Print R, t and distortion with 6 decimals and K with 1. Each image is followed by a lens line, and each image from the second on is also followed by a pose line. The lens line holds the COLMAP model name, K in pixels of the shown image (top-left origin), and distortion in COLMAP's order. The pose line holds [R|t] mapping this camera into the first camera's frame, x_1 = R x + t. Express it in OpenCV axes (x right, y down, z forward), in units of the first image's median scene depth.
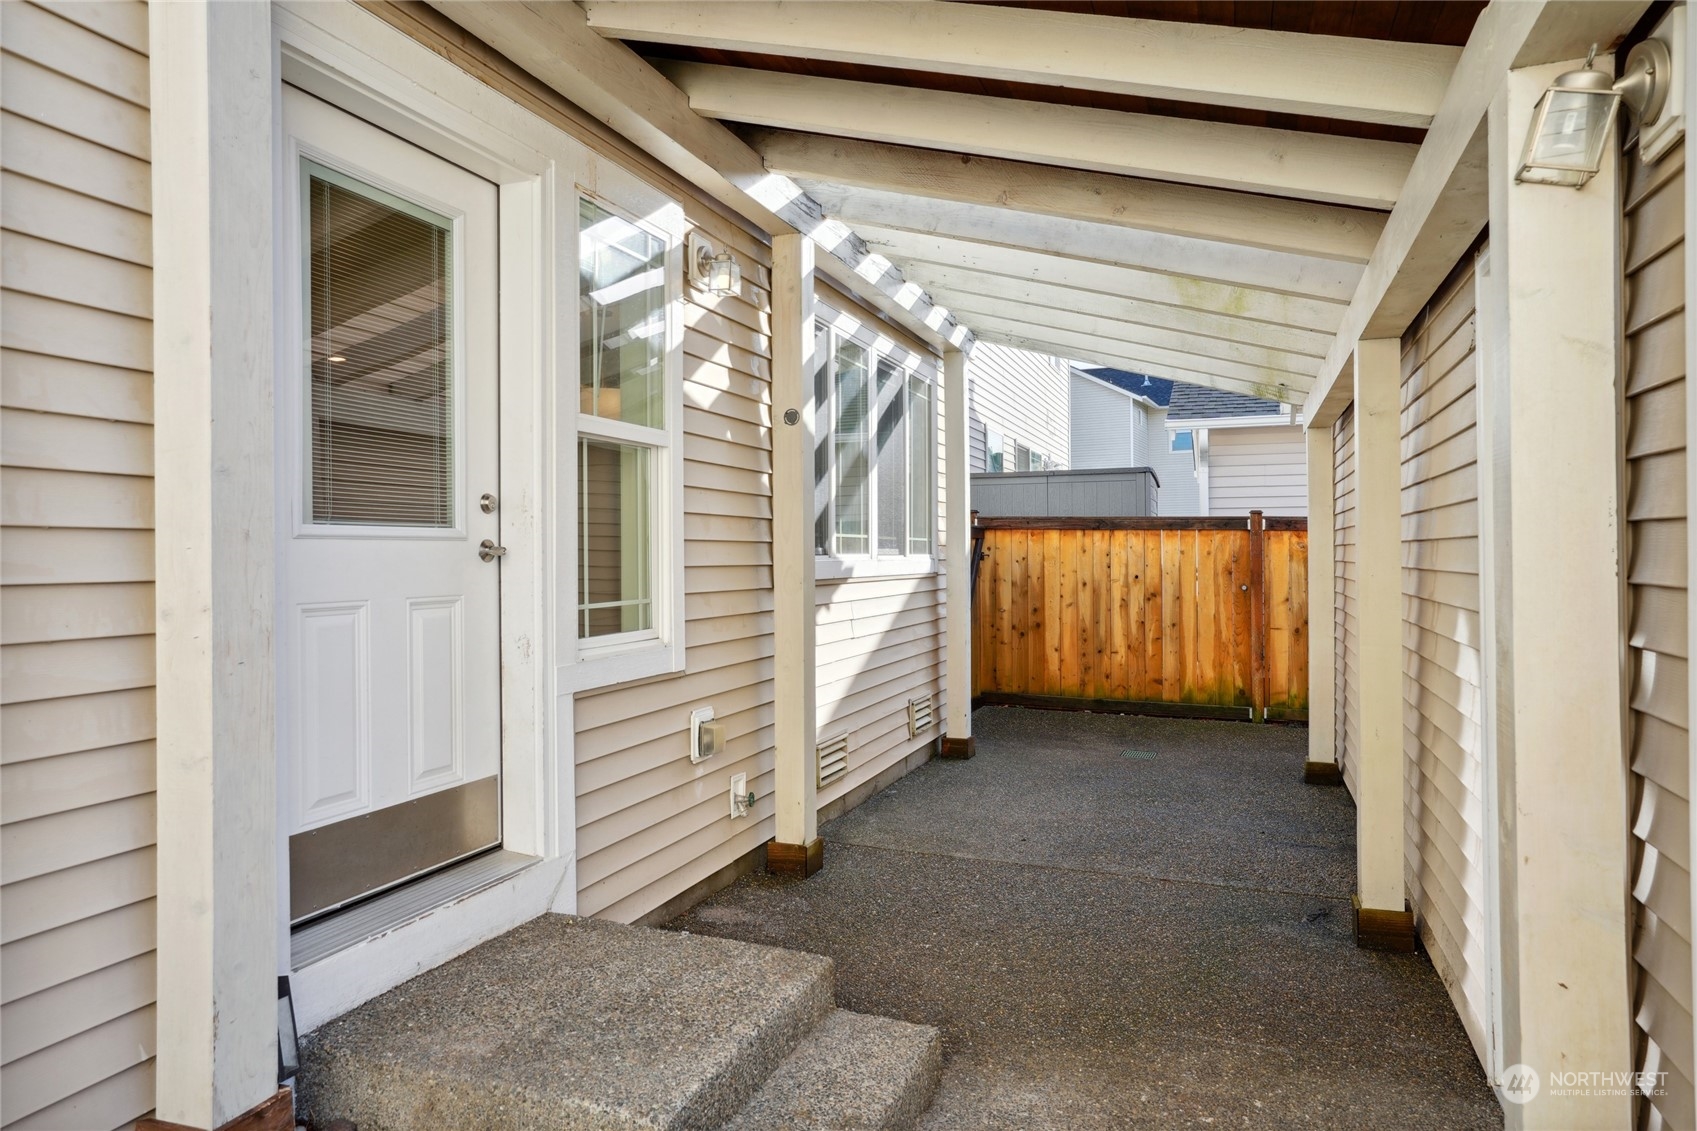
lens RADIAL K [[1063.8, 0, 843.7], [0, 1063.8, 559.8], [0, 0, 1]] dist [-0.004948, 0.002148]
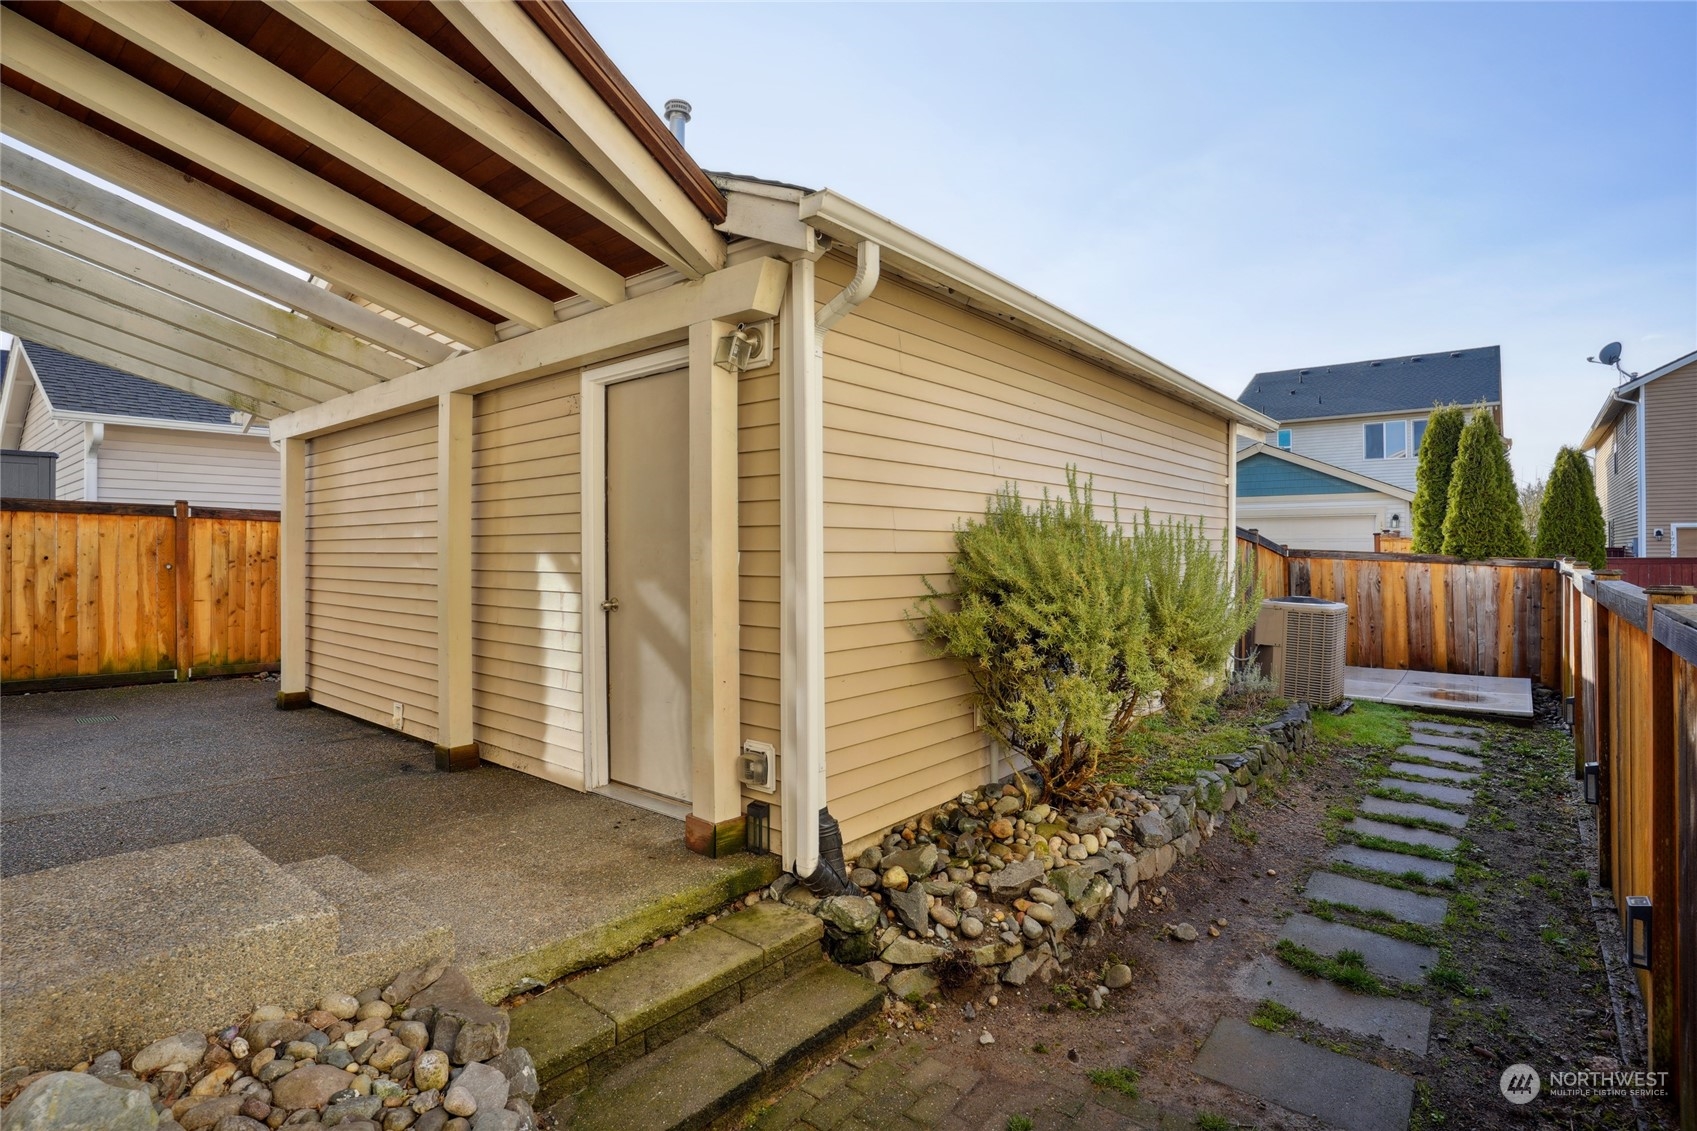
lens RADIAL K [[828.3, 0, 845.8], [0, 828.3, 558.7], [0, 0, 1]] dist [-0.031758, 0.000174]
pose [[0.337836, 0.000106, 0.941205, -0.201007], [0.001322, 0.999999, -0.000587, 0.018868], [-0.941204, 0.001442, 0.337836, 0.008968]]
